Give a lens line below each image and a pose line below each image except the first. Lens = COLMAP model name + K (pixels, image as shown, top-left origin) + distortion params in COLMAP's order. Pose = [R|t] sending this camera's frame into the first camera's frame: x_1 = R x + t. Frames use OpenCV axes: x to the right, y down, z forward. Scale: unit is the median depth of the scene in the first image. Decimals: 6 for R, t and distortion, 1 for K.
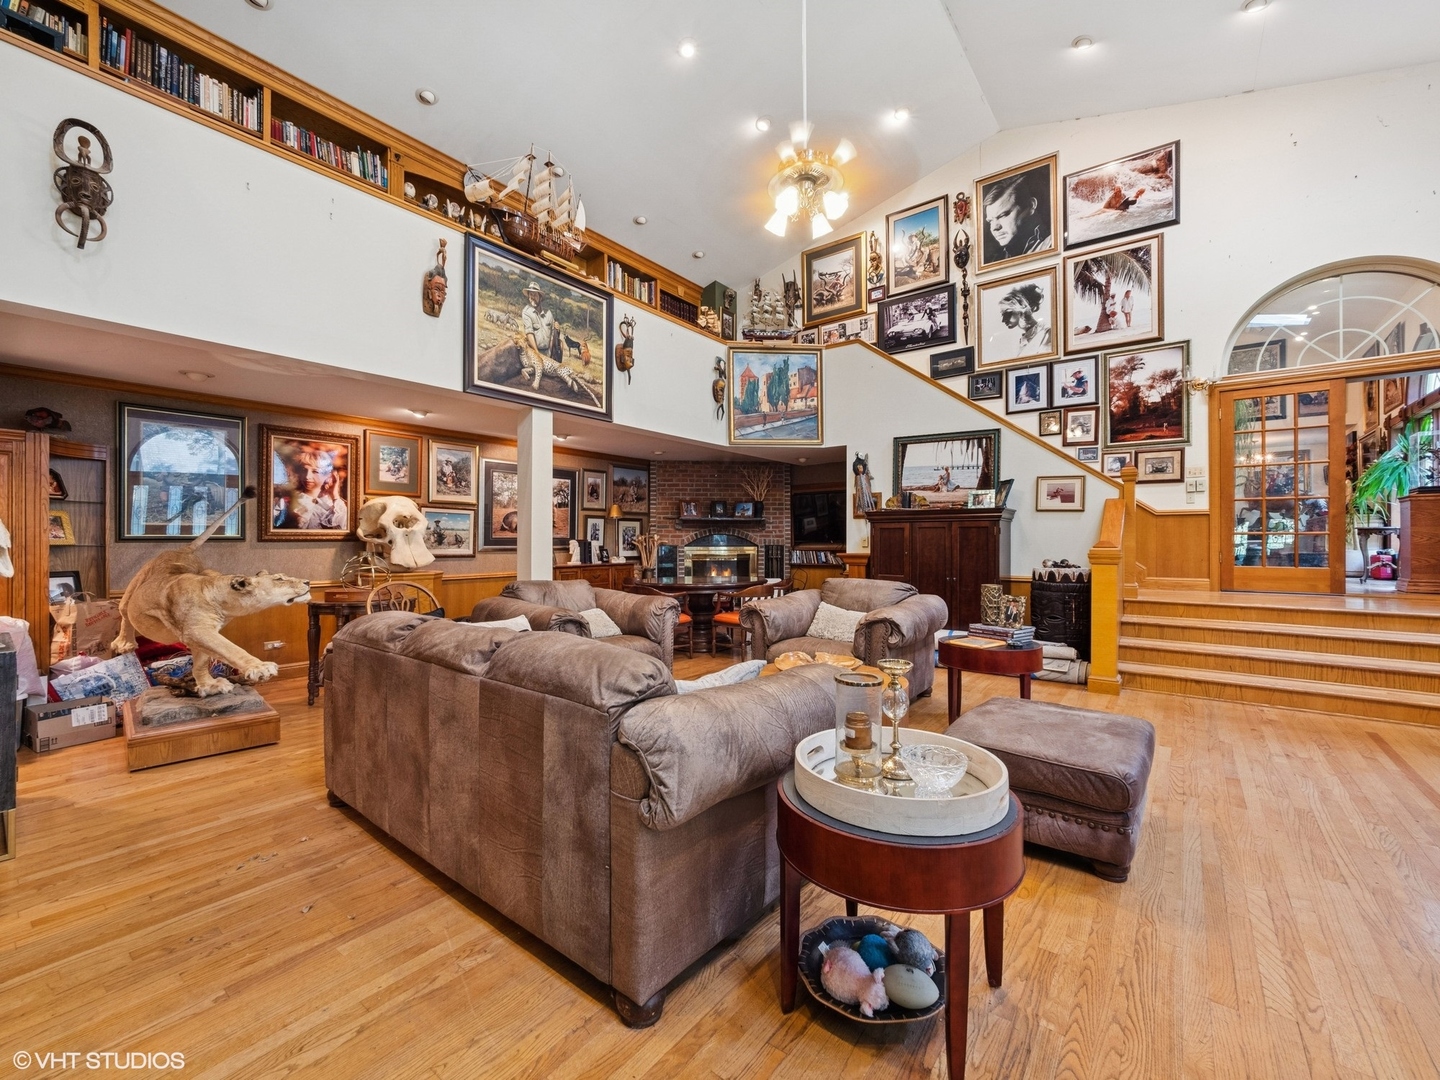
lens RADIAL K [[607.2, 0, 712.7], [0, 607.2, 539.7], [0, 0, 1]] dist [-0.000988, -0.000146]
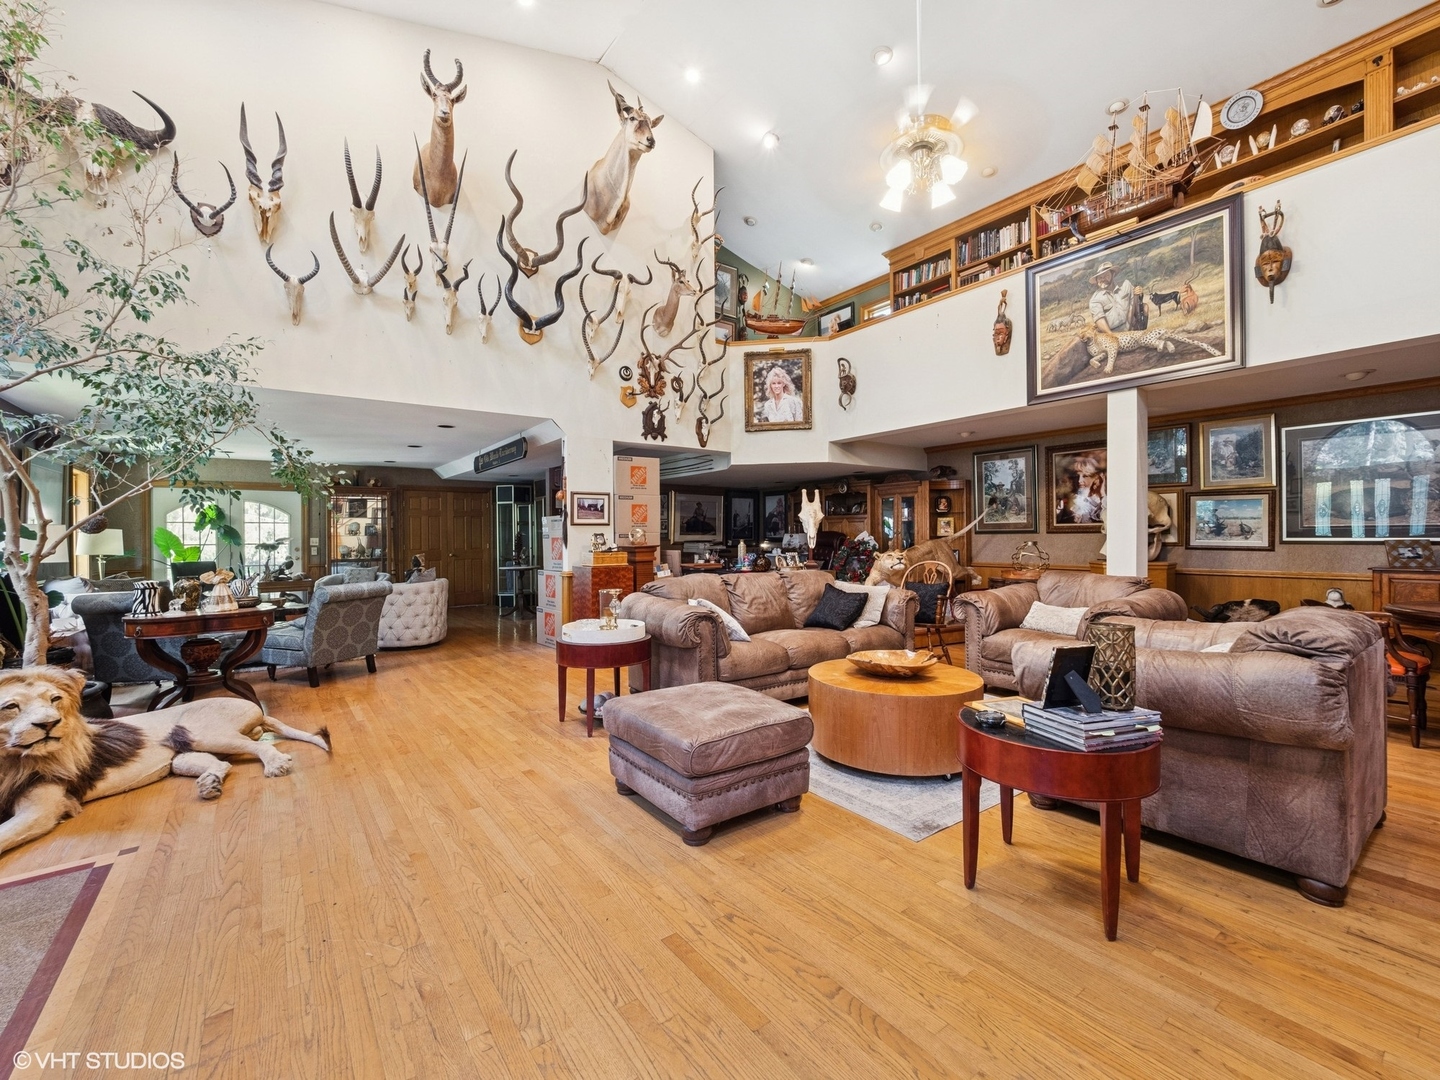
lens RADIAL K [[607.2, 0, 715.4], [0, 607.2, 537.9], [0, 0, 1]] dist [-0.000988, -0.000146]
pose [[-0.258289, 0.005883, -0.966050, 0.748730], [0.010250, 0.999942, 0.003349, 0.001697], [0.966013, -0.009037, -0.258334, 0.611414]]
